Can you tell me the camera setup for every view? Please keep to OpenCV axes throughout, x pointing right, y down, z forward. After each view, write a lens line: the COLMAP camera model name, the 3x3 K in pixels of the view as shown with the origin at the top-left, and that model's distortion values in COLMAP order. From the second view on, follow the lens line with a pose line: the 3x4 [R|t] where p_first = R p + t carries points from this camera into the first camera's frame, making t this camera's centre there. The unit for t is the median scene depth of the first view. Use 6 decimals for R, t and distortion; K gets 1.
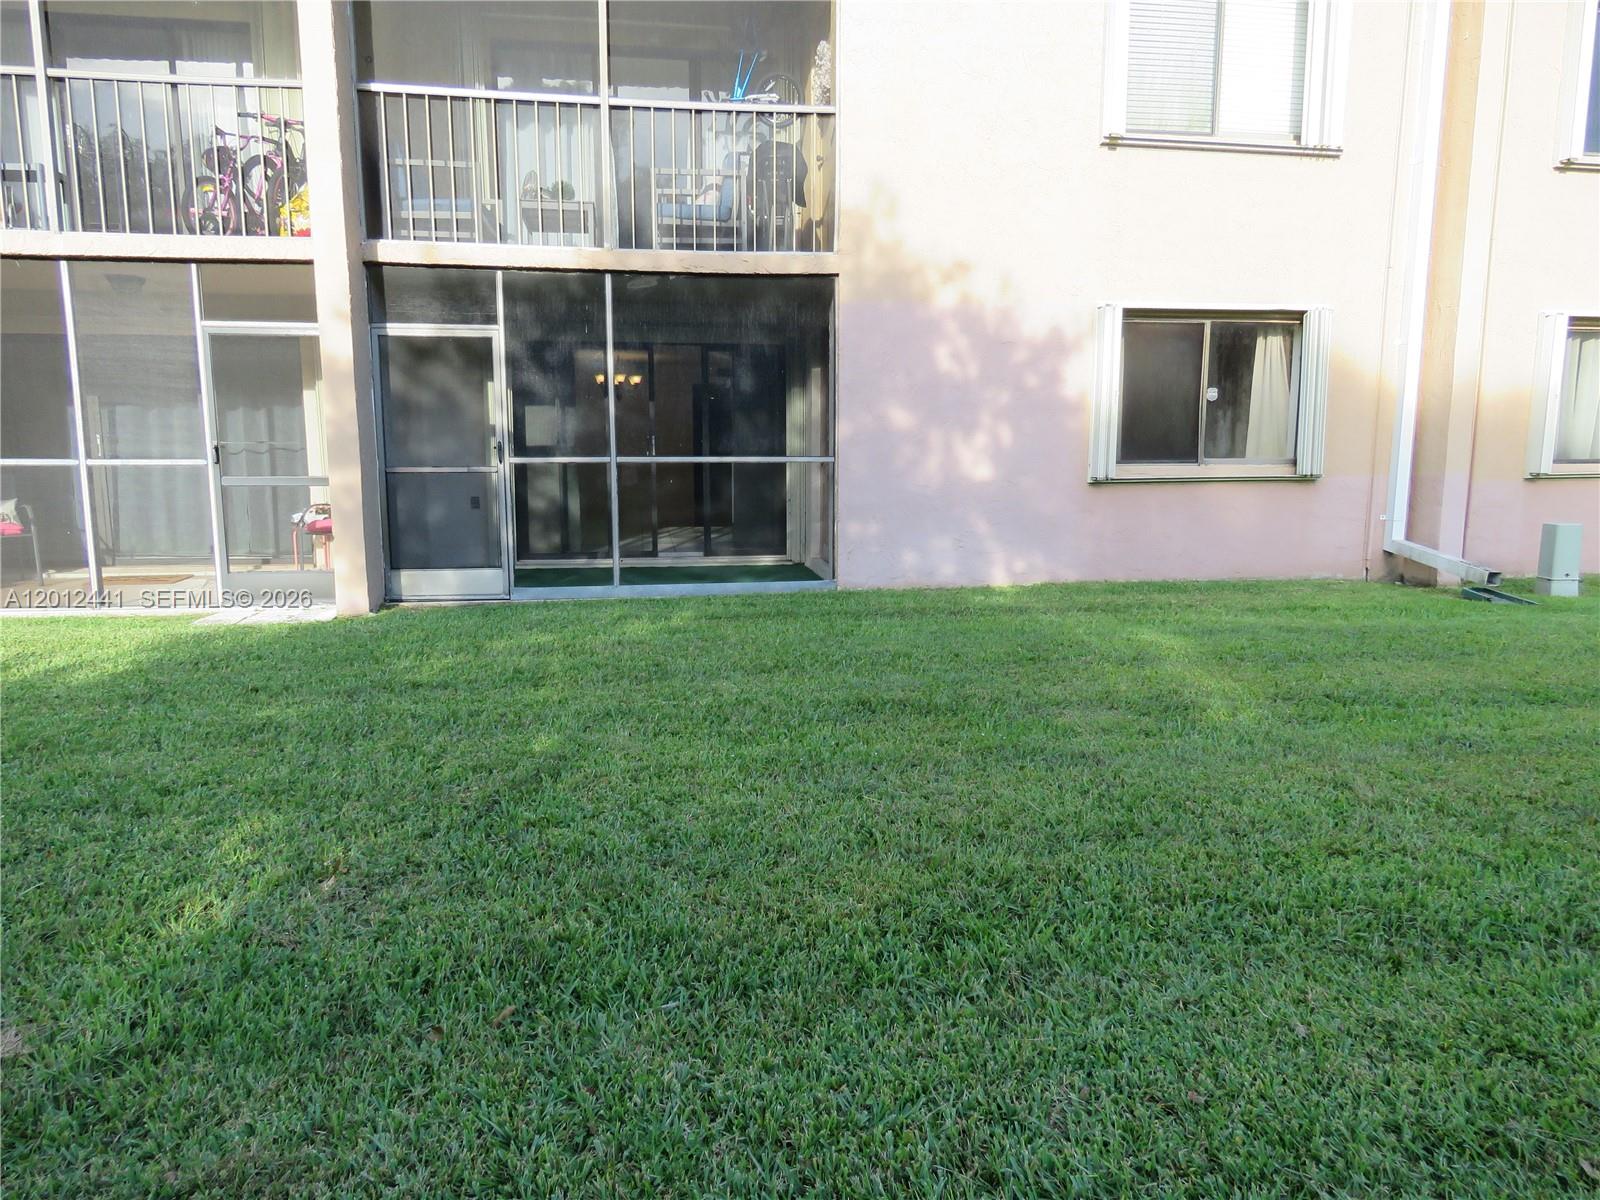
lens RADIAL K [[1024.3, 0, 800.0], [0, 1024.3, 600.0], [0, 0, 1]] dist [-0.007785, 0.001341]
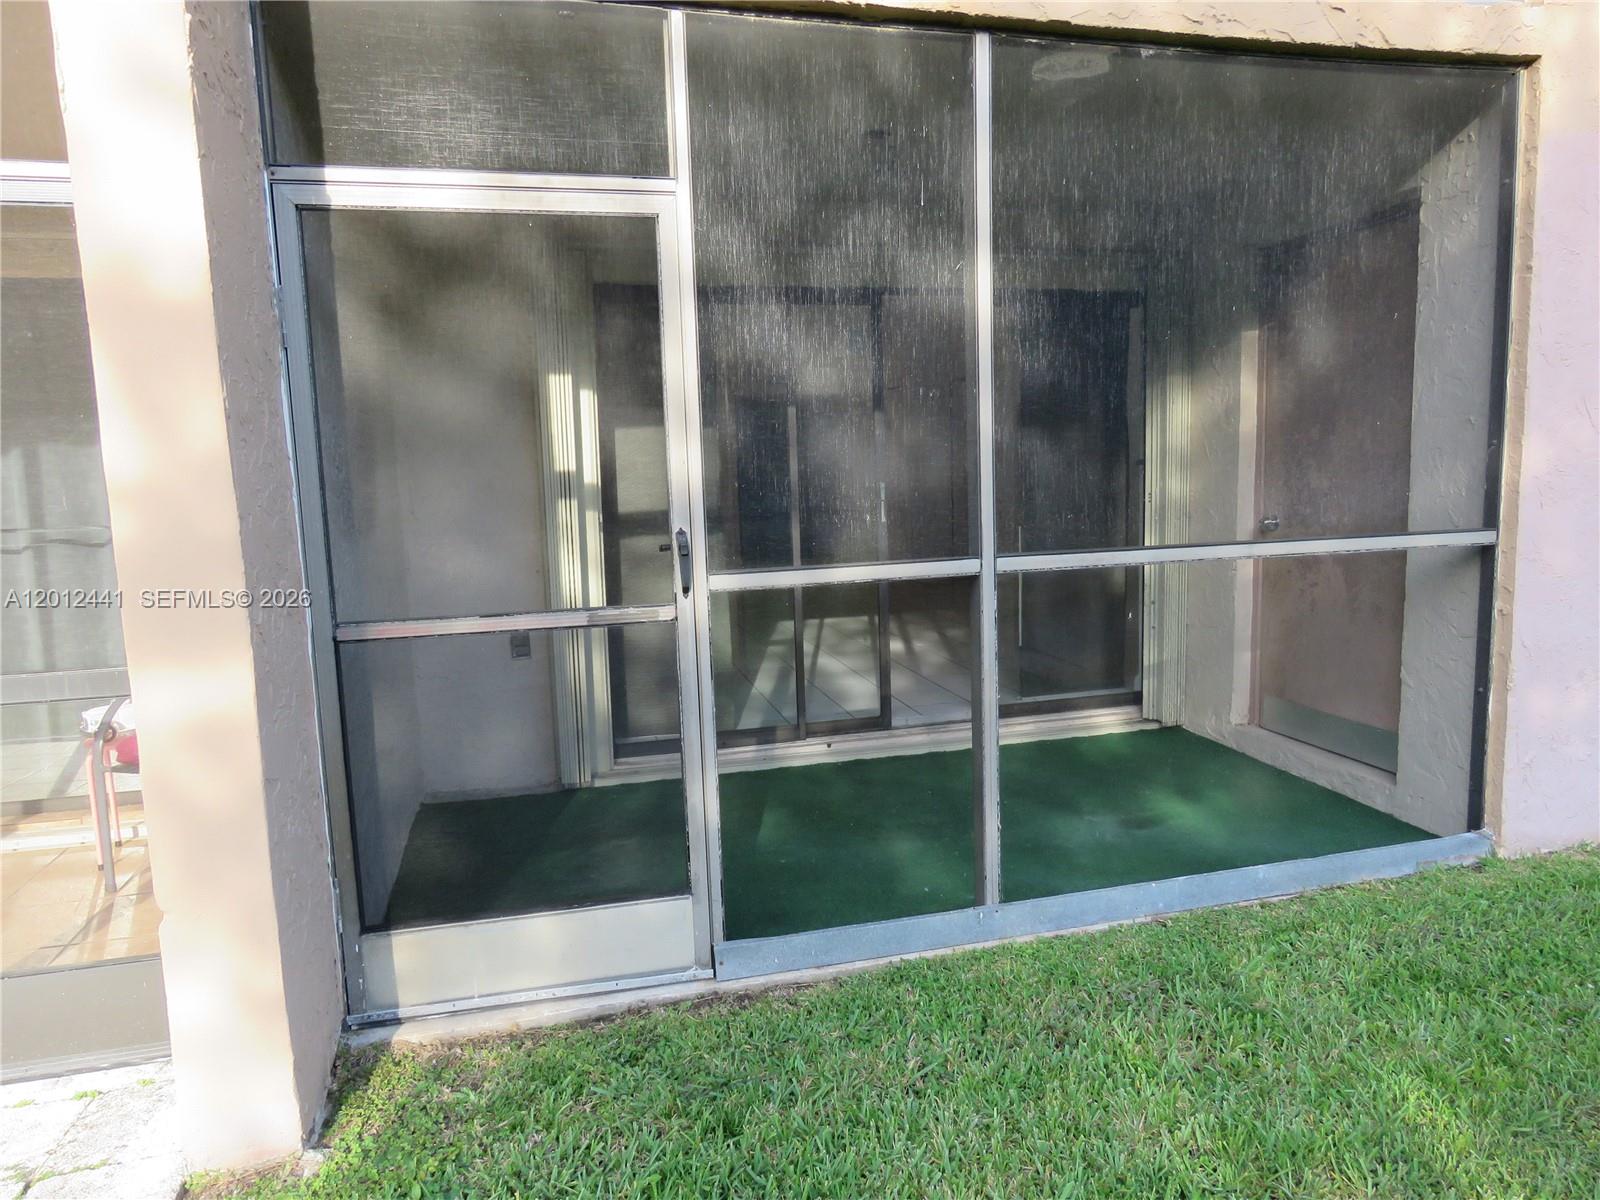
lens RADIAL K [[1024.3, 0, 800.0], [0, 1024.3, 600.0], [0, 0, 1]] dist [-0.007785, 0.001341]
pose [[0.995568, -0.043060, 0.083611, -0.284488], [0.044701, 0.998841, -0.017852, -0.124241], [-0.082746, 0.021510, 0.996339, 0.664039]]
